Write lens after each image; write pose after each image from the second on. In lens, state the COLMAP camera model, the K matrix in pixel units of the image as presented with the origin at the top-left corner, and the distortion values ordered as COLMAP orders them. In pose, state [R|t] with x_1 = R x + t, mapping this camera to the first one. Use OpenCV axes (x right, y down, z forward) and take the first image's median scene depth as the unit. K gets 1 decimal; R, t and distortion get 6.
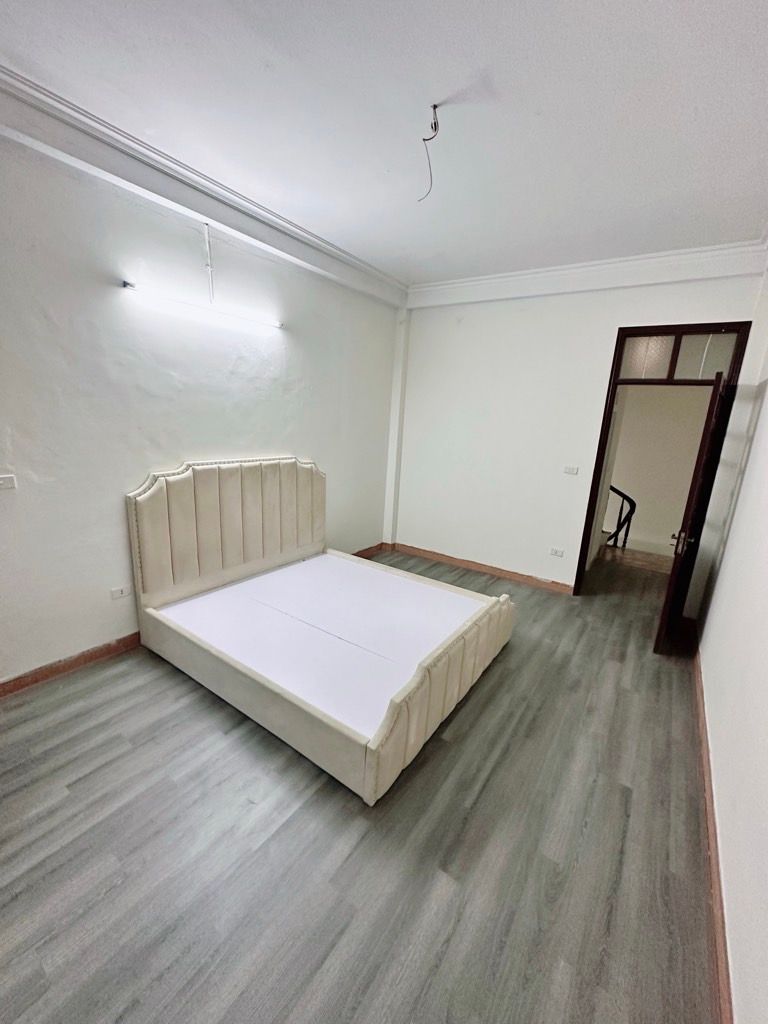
lens RADIAL K [[407.9, 0, 394.3], [0, 407.9, 514.5], [0, 0, 1]] dist [-0.006882, 0.000917]
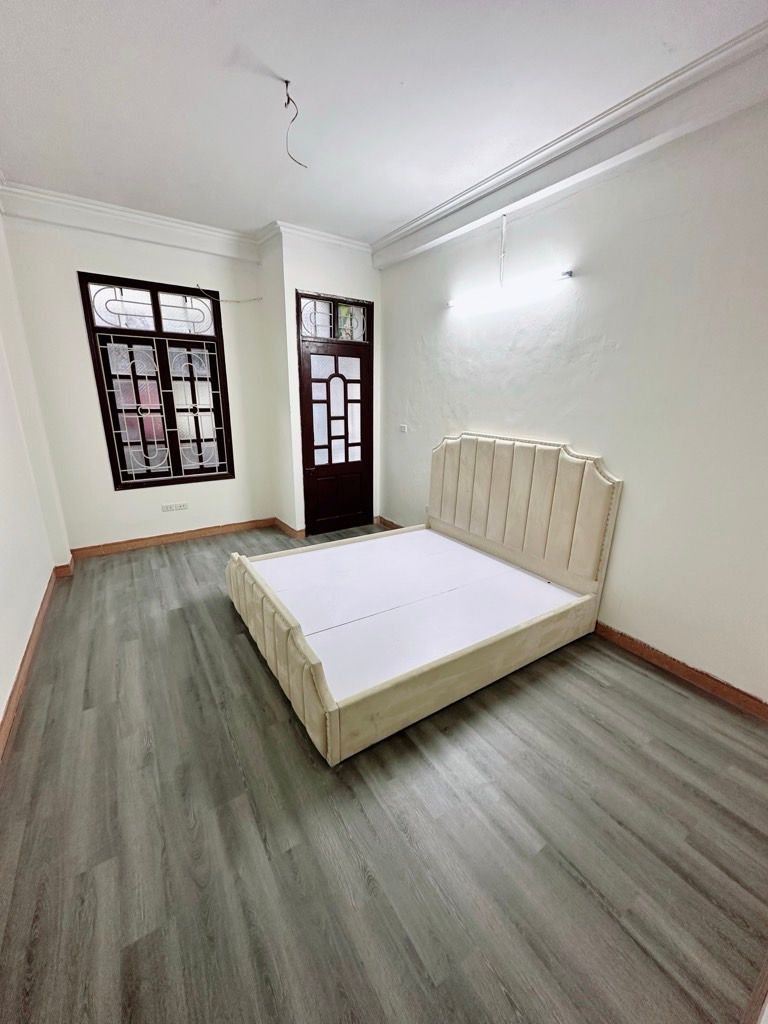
lens RADIAL K [[407.9, 0, 388.0], [0, 407.9, 517.4], [0, 0, 1]] dist [-0.006882, 0.000917]
pose [[-0.388996, 0.211898, -0.896539, 0.836512], [-0.247471, 0.913381, 0.323253, -0.256457], [0.887378, 0.347611, -0.302863, 1.384320]]
